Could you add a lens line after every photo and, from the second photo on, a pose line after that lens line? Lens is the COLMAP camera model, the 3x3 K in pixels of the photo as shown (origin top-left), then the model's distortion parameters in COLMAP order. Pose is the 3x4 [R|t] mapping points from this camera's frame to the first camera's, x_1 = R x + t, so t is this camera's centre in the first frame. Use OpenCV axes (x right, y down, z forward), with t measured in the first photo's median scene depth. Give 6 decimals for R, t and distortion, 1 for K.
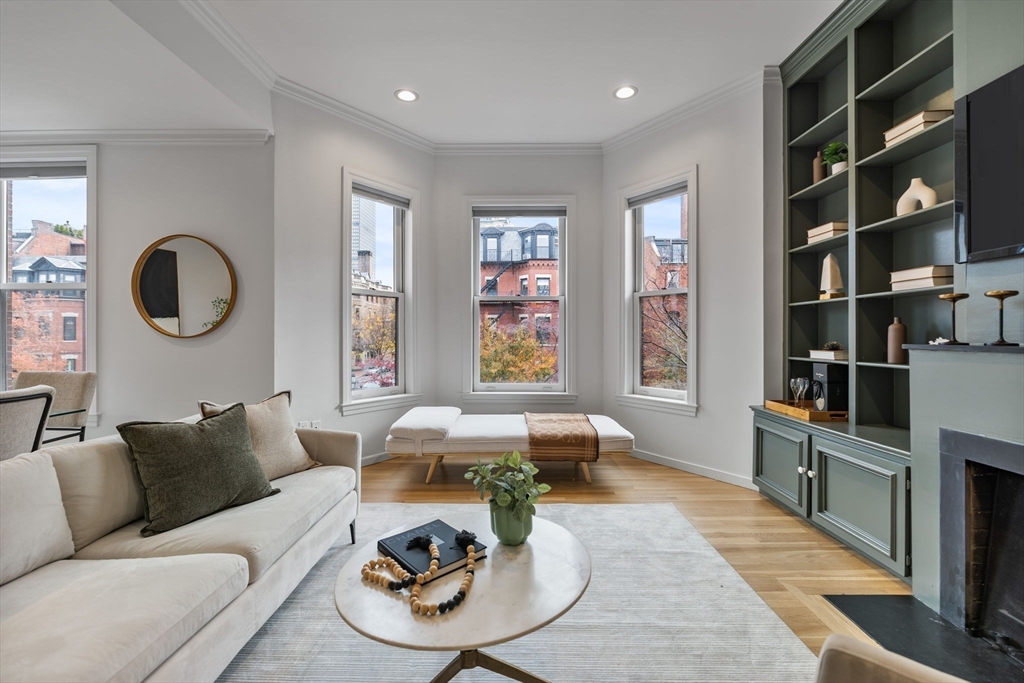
lens RADIAL K [[432.8, 0, 509.1], [0, 432.8, 334.1], [0, 0, 1]] dist [-0.000109, -0.000002]
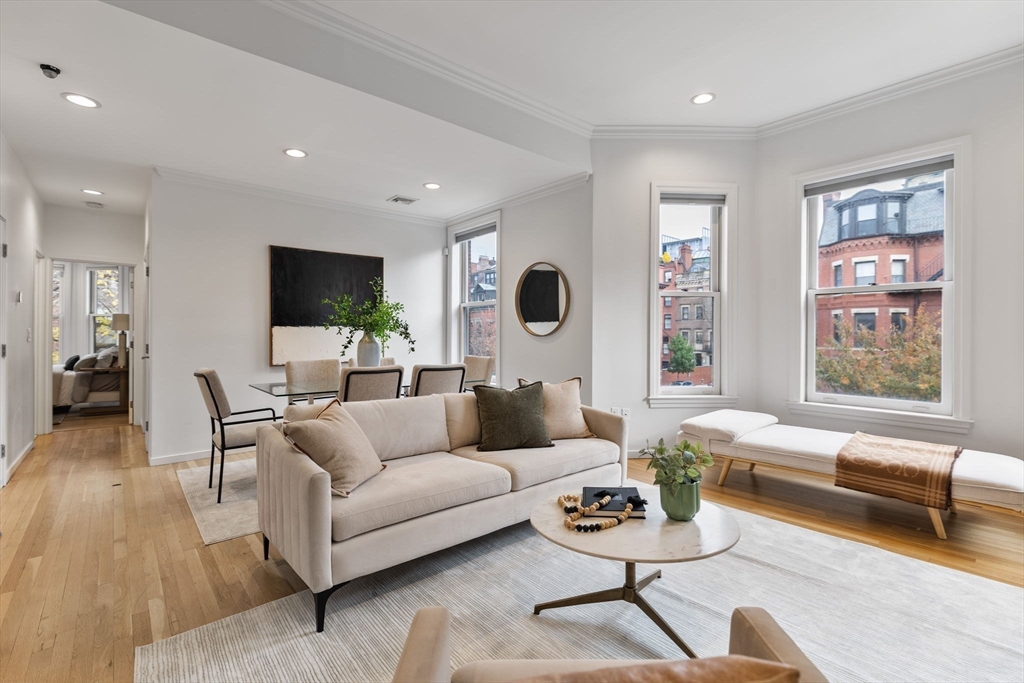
lens RADIAL K [[460.9, 0, 511.6], [0, 460.9, 335.7], [0, 0, 1]] dist [-0.001962, -0.000266]
pose [[0.667221, 0.003922, -0.744849, 0.298088], [-0.002574, 0.999992, 0.002960, 0.002338], [0.744855, -0.000058, 0.667226, -0.058521]]
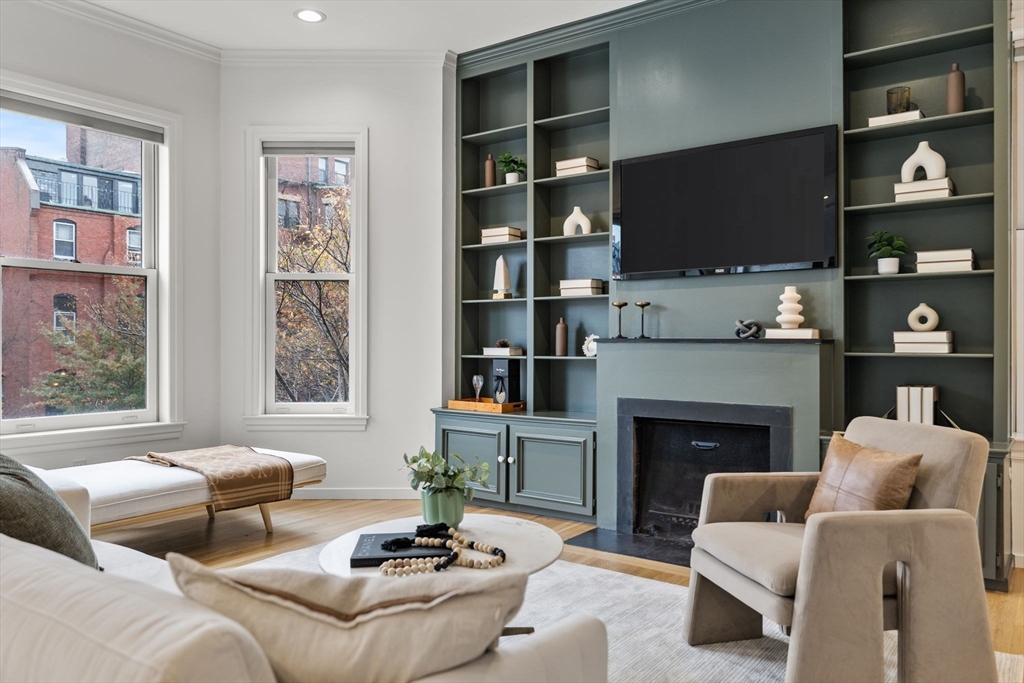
lens RADIAL K [[742.3, 0, 512.0], [0, 742.3, 341.5], [0, 0, 1]] dist [-0.000812, -0.001839]
pose [[0.580911, 0.000689, 0.813967, -0.649972], [-0.004092, 0.999989, 0.002074, 0.017807], [-0.813957, -0.004535, 0.580907, -0.066067]]
